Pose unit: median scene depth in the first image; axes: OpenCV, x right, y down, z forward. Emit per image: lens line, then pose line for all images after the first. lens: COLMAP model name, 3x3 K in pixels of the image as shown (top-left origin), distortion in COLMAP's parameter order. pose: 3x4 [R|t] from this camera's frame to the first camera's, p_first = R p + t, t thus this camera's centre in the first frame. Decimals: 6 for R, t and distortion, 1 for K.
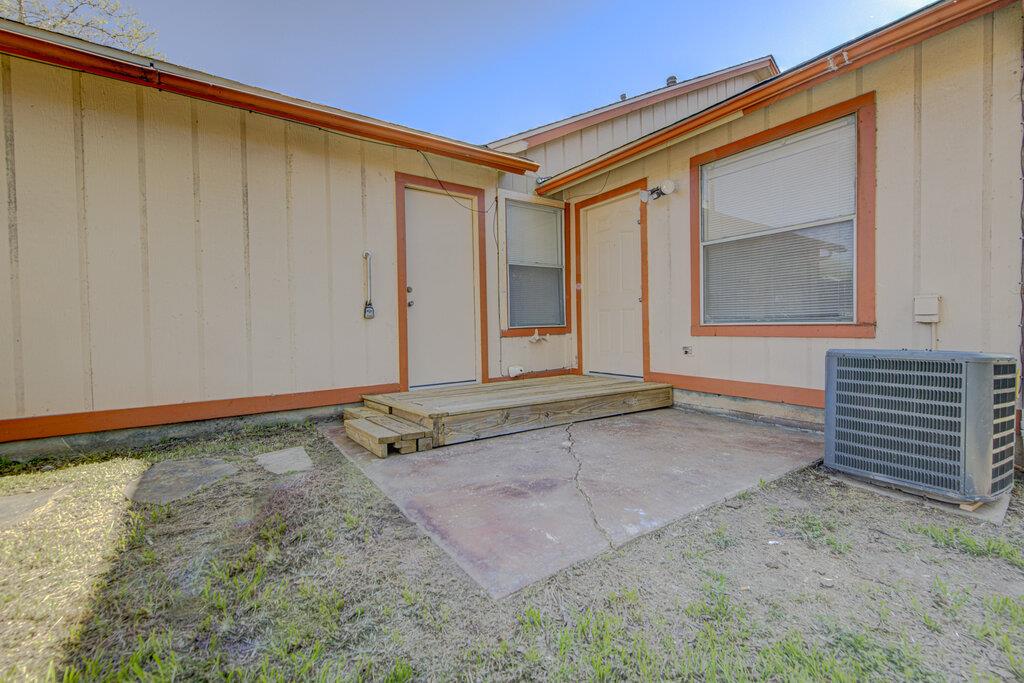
lens RADIAL K [[436.7, 0, 518.0], [0, 436.7, 333.7], [0, 0, 1]] dist [0.003459, 0.000223]
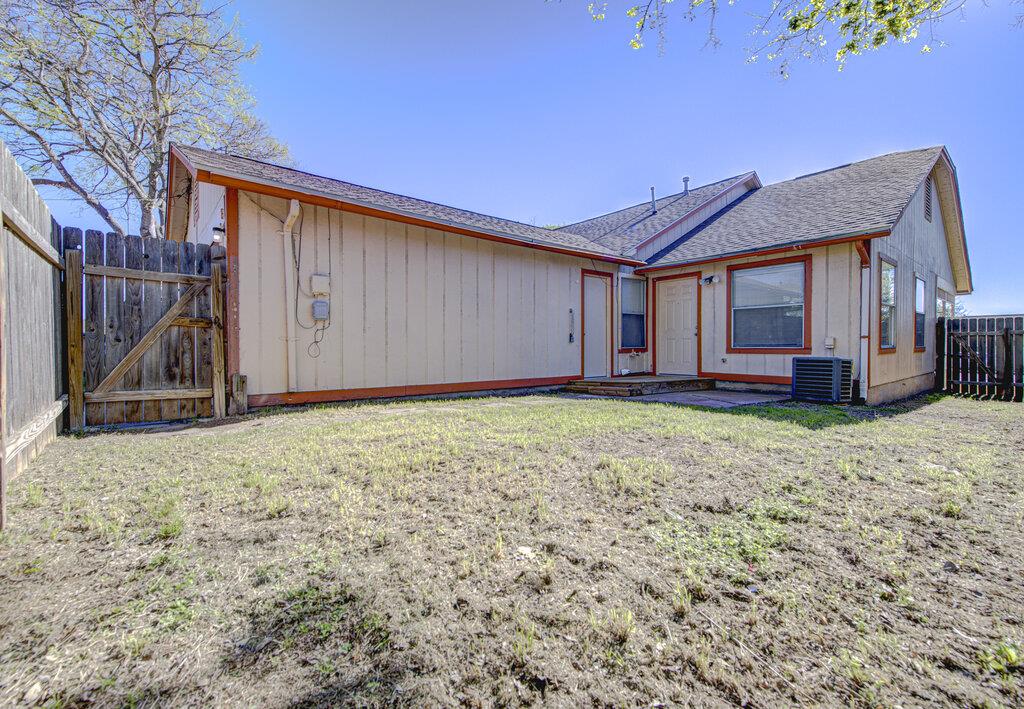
lens RADIAL K [[438.0, 0, 505.4], [0, 438.0, 353.0], [0, 0, 1]] dist [-0.000916, -0.000128]
pose [[0.998886, 0.013096, 0.045328, -0.679880], [-0.012889, 0.999905, -0.004855, 0.024945], [-0.045388, 0.004266, 0.998960, -0.927194]]
